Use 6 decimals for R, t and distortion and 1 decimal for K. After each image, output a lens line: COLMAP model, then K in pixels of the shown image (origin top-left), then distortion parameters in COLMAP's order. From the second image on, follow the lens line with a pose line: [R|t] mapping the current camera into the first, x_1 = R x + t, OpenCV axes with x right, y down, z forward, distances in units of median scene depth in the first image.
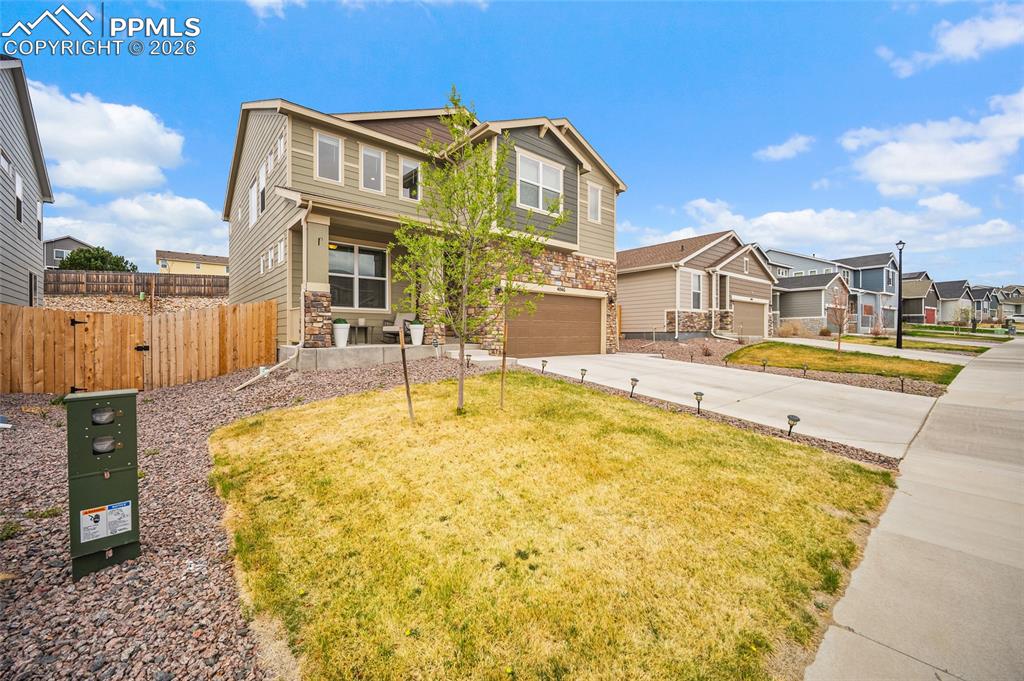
lens RADIAL K [[400.9, 0, 517.7], [0, 400.9, 338.6], [0, 0, 1]] dist [-0.001594, 0.000117]
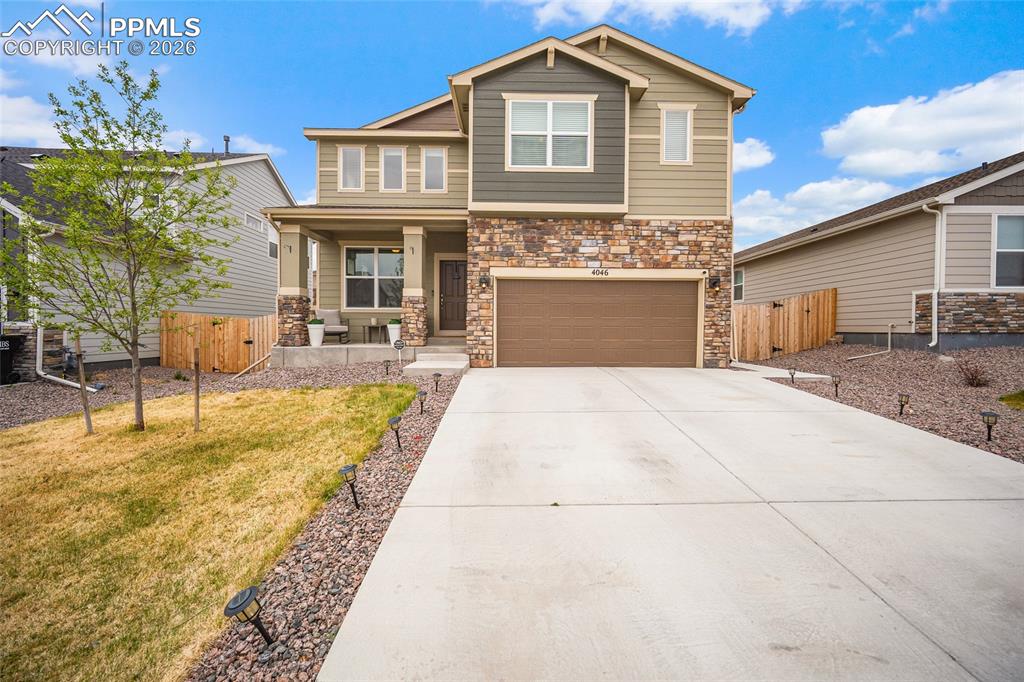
lens RADIAL K [[400.9, 0, 511.1], [0, 400.9, 334.9], [0, 0, 1]] dist [-0.001594, 0.000117]
pose [[0.770056, 0.015831, -0.637780, 0.453115], [-0.013104, 0.999874, 0.008996, -0.017921], [0.637841, 0.001430, 0.770166, 0.371790]]
